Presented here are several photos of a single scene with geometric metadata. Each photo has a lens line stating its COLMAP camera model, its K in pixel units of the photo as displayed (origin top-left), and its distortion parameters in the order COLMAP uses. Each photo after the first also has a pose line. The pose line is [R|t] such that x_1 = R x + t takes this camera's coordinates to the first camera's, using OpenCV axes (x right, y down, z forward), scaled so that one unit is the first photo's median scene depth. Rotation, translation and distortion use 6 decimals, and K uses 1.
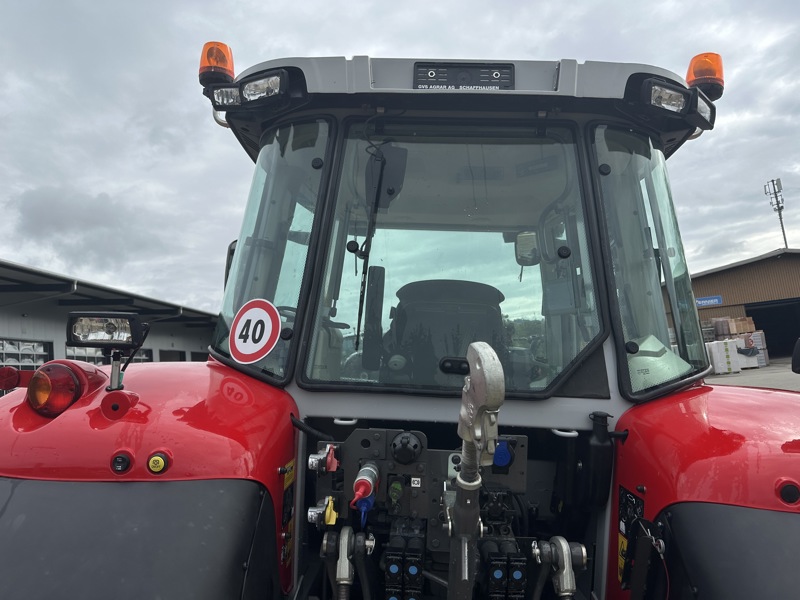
lens RADIAL K [[558.5, 0, 400.0], [0, 558.5, 300.0], [0, 0, 1]] dist [0.065370, -0.091003]
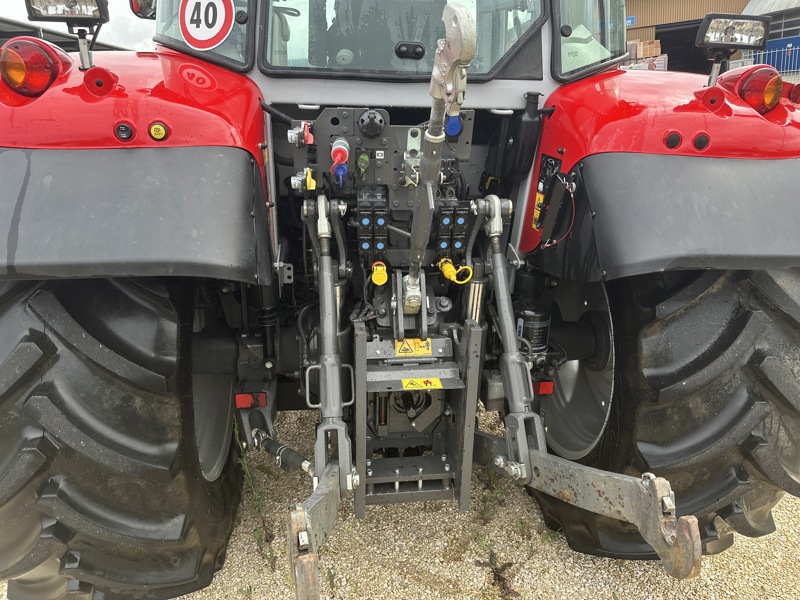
lens RADIAL K [[559.2, 0, 400.5], [0, 559.2, 293.3], [0, 0, 1]] dist [0.064535, -0.074551]
pose [[0.986991, -0.066346, 0.146449, -0.119974], [-0.003396, 0.902079, 0.431557, 0.078383], [-0.160741, -0.426440, 0.890119, -0.177788]]
